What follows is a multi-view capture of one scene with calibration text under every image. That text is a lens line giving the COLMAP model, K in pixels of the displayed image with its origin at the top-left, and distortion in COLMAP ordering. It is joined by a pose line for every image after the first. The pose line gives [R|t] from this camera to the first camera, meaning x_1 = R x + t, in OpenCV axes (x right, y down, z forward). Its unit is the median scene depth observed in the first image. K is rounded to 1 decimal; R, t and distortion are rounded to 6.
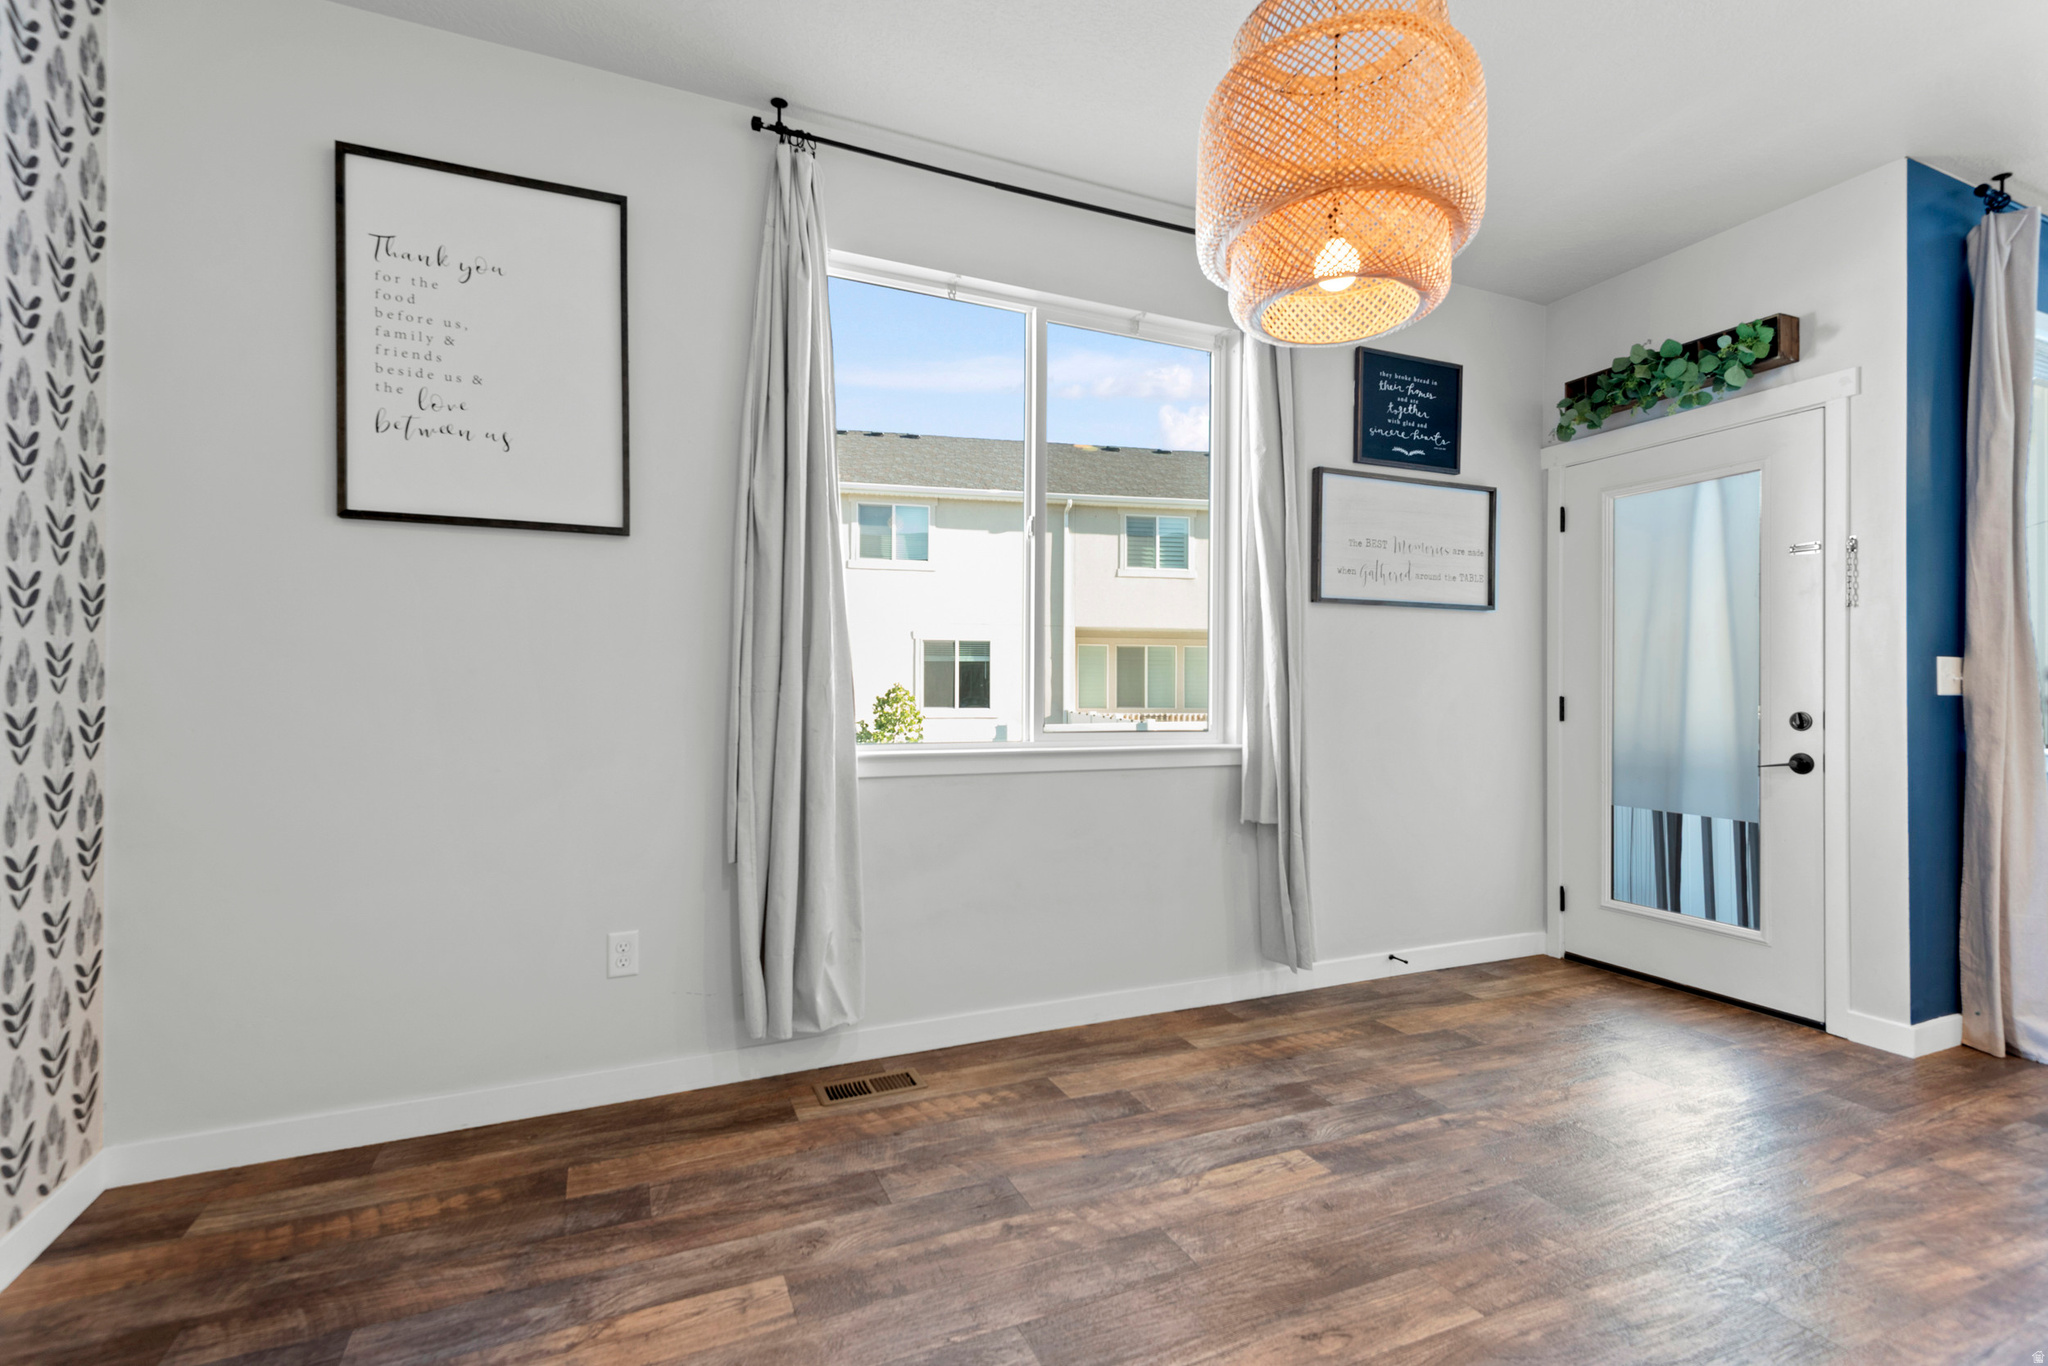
lens RADIAL K [[931.6, 0, 1030.9], [0, 931.6, 687.0], [0, 0, 1]] dist [0.016266, -0.008798]
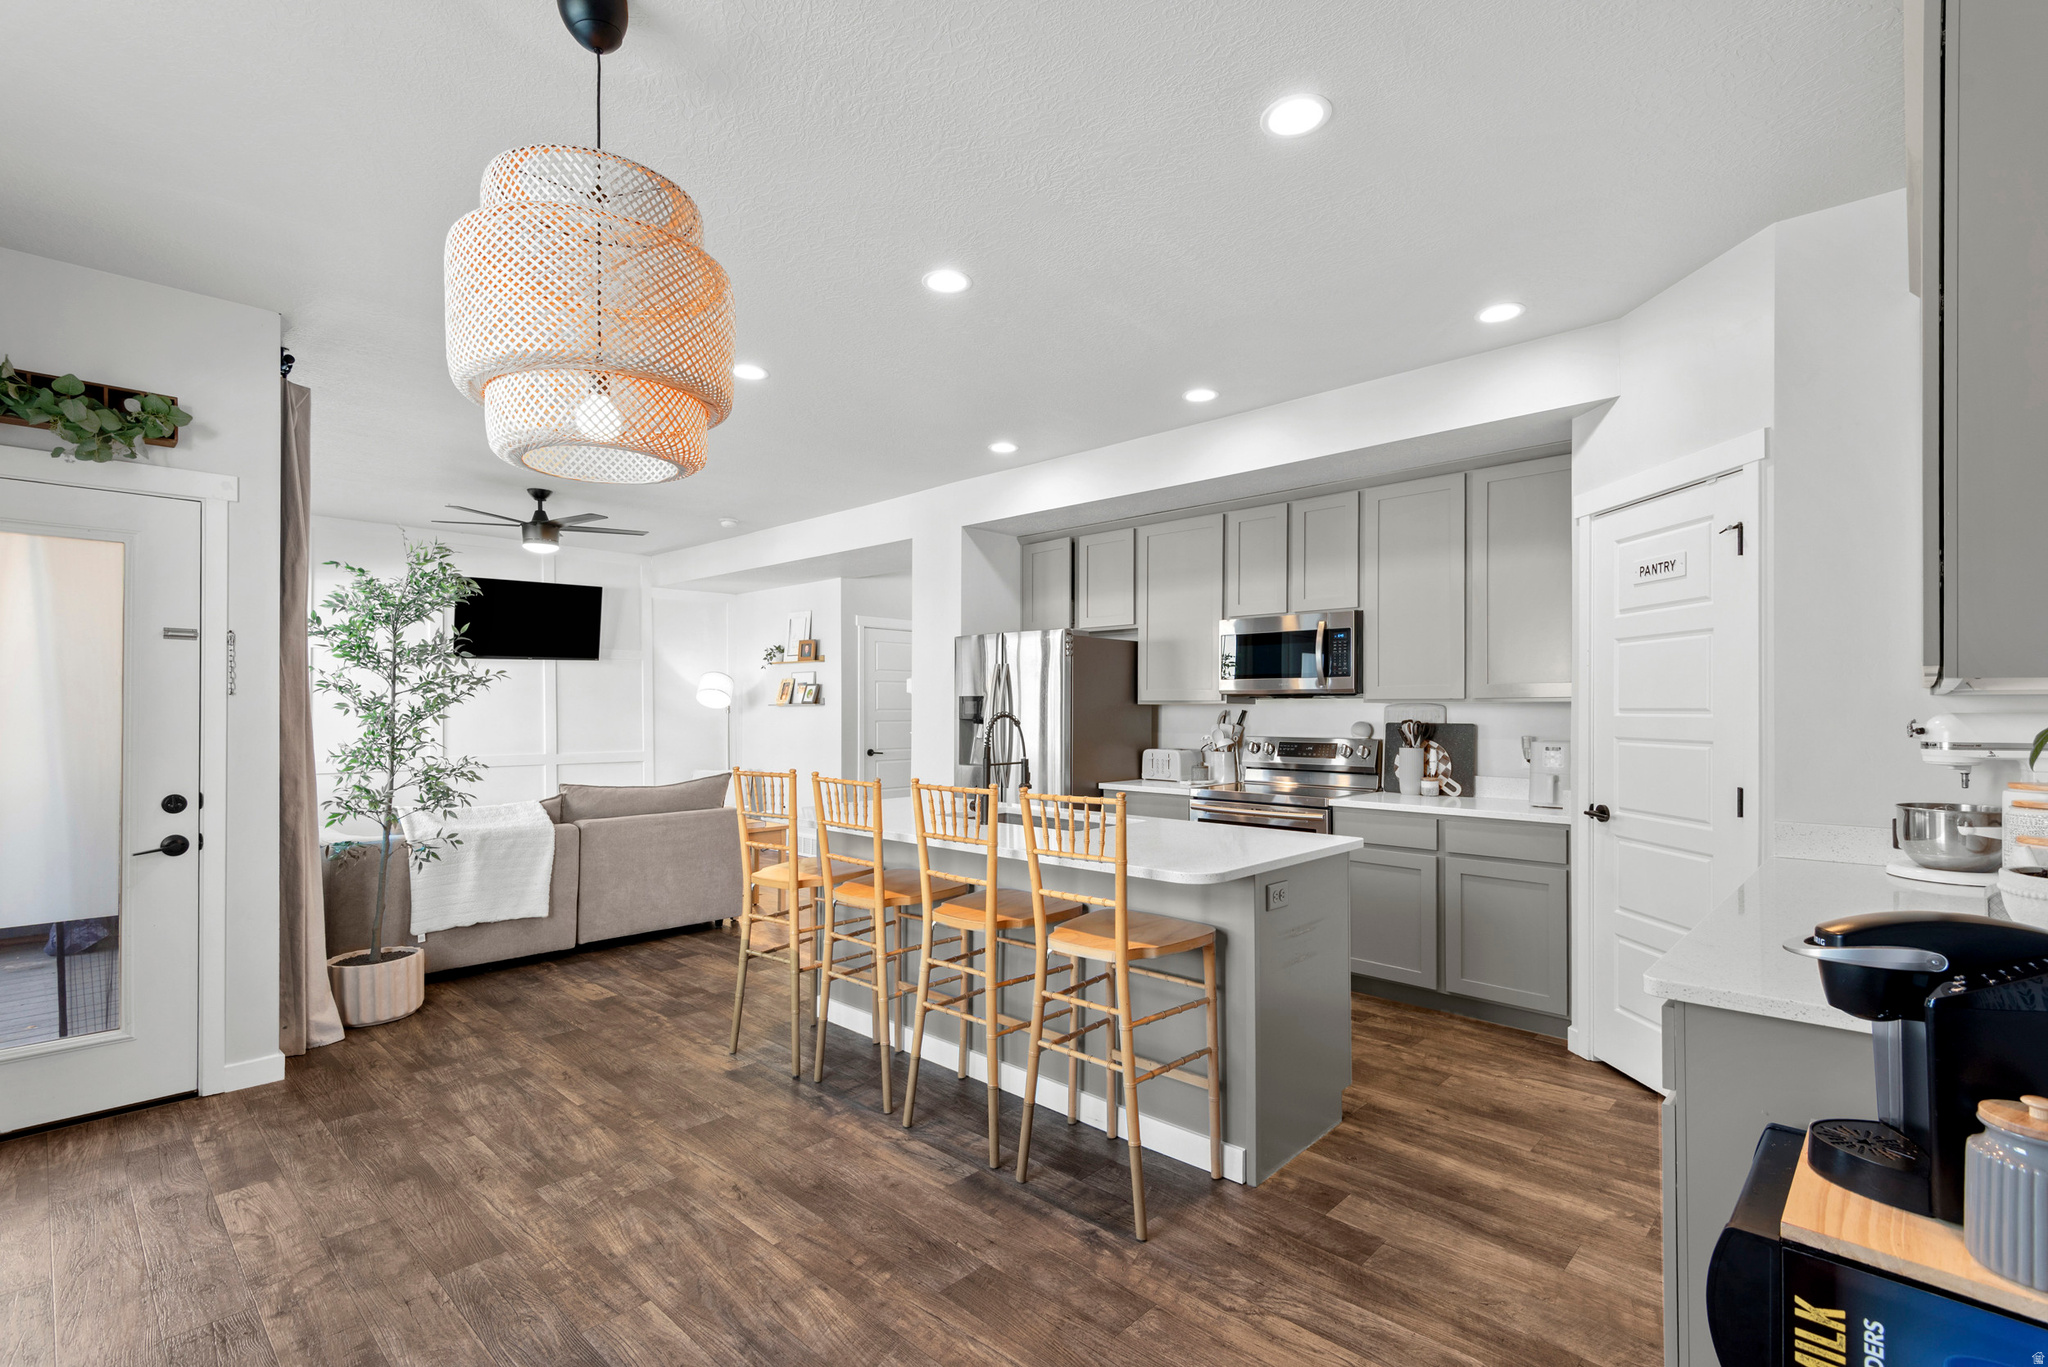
lens RADIAL K [[931.6, 0, 1032.9], [0, 931.6, 718.3], [0, 0, 1]] dist [0.016266, -0.008798]
pose [[-0.392907, -0.011573, 0.919505, -0.471734], [-0.007432, 0.999928, 0.009410, -0.072248], [-0.919548, -0.003136, -0.392965, 0.547305]]
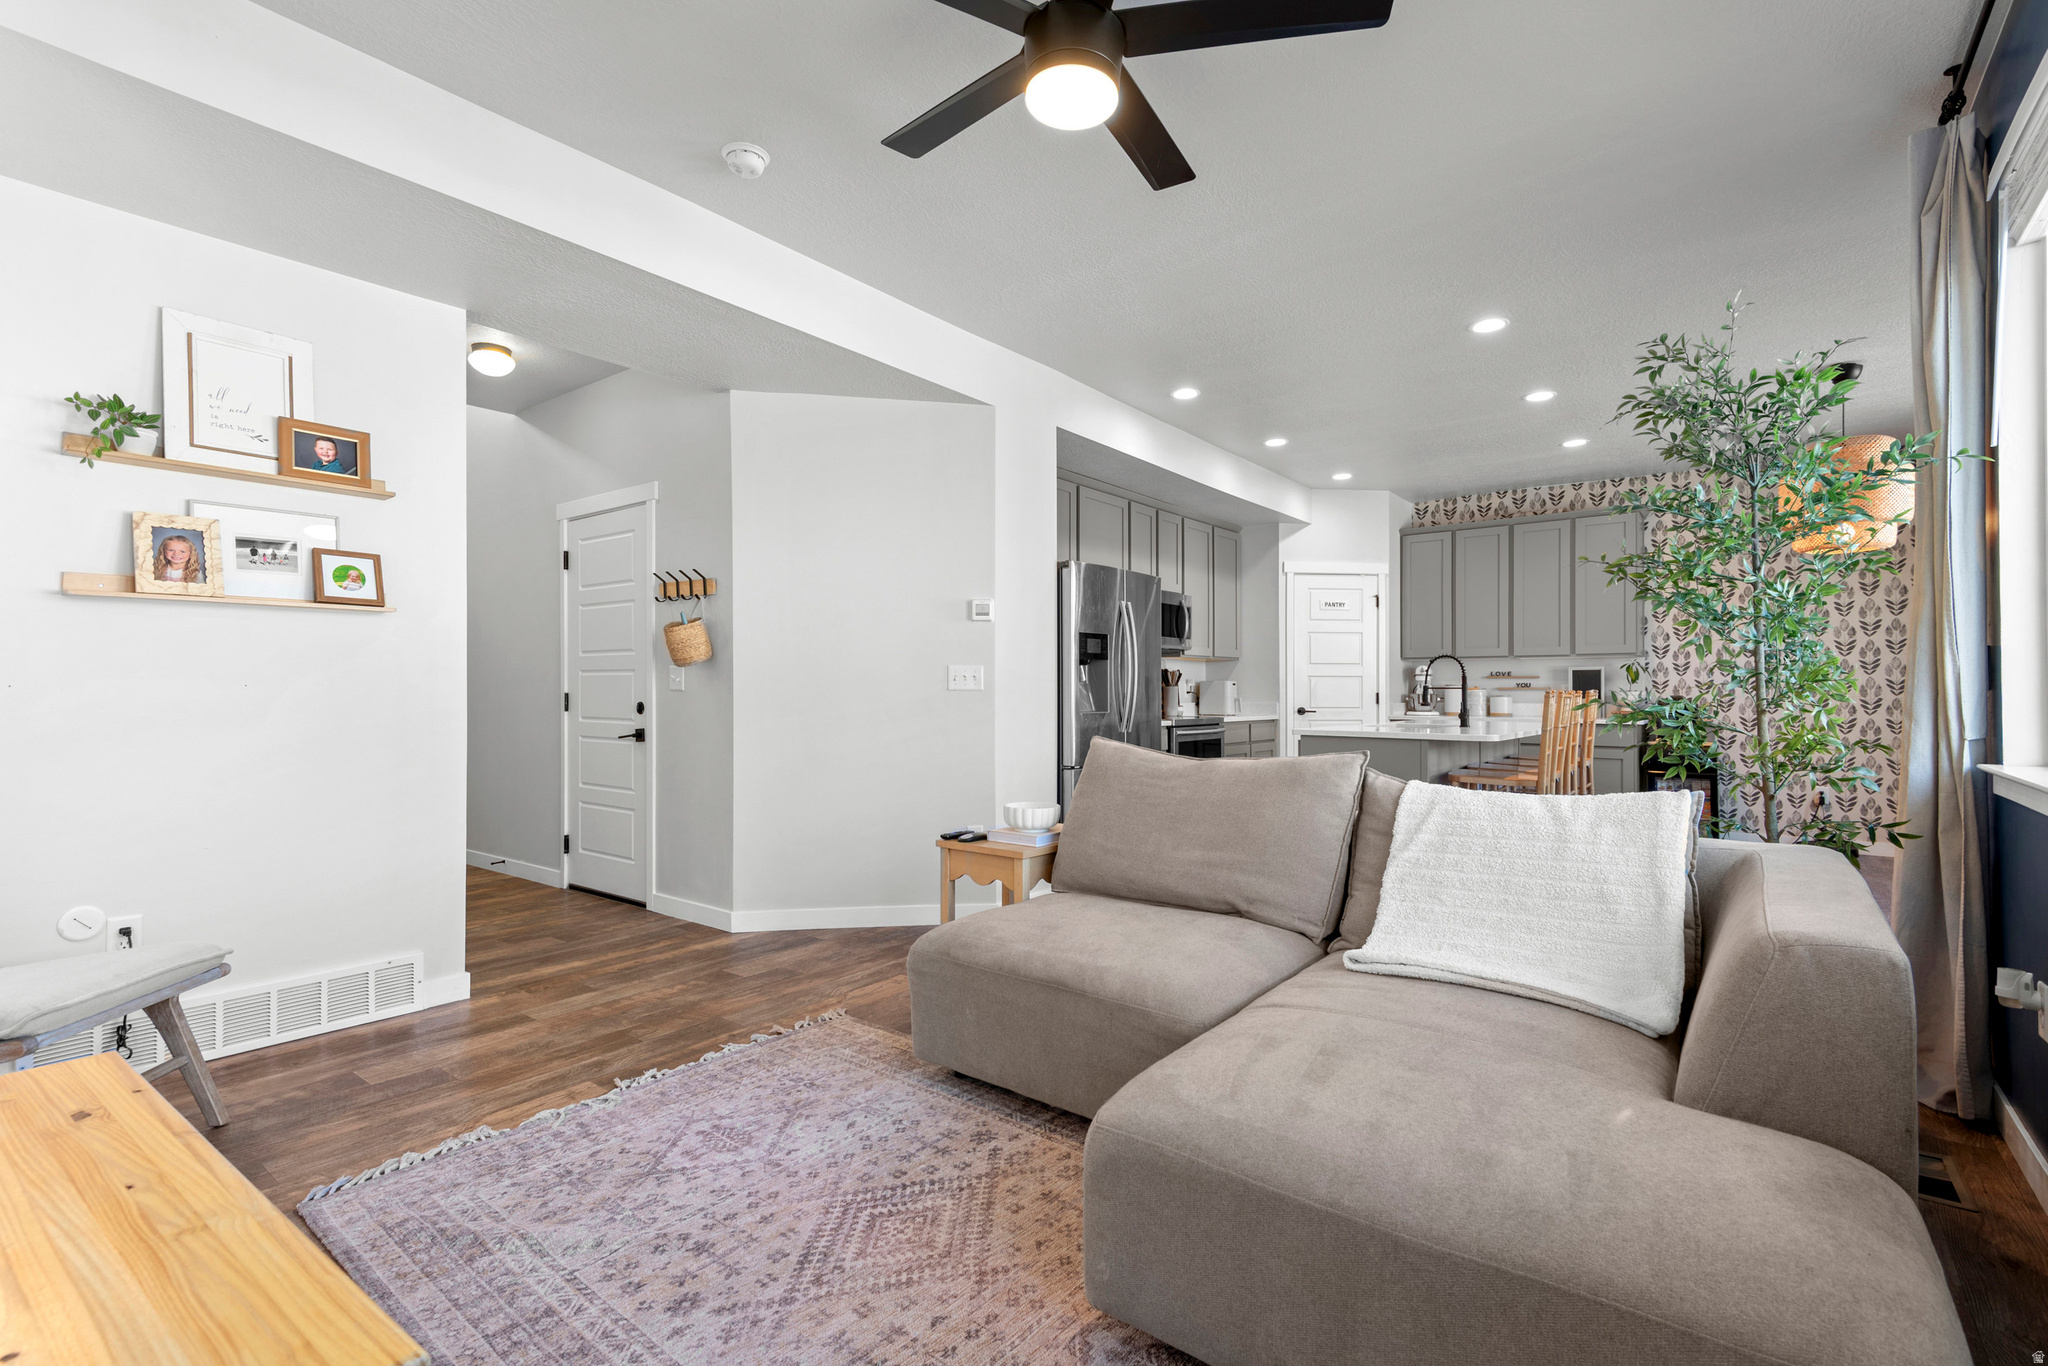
lens RADIAL K [[931.6, 0, 1050.6], [0, 931.6, 687.2], [0, 0, 1]] dist [0.016266, -0.008798]
pose [[-0.873818, -0.005408, -0.486223, 2.058891], [-0.000412, 0.999946, -0.010382, 0.008683], [0.486253, -0.008872, -0.873773, 1.282143]]
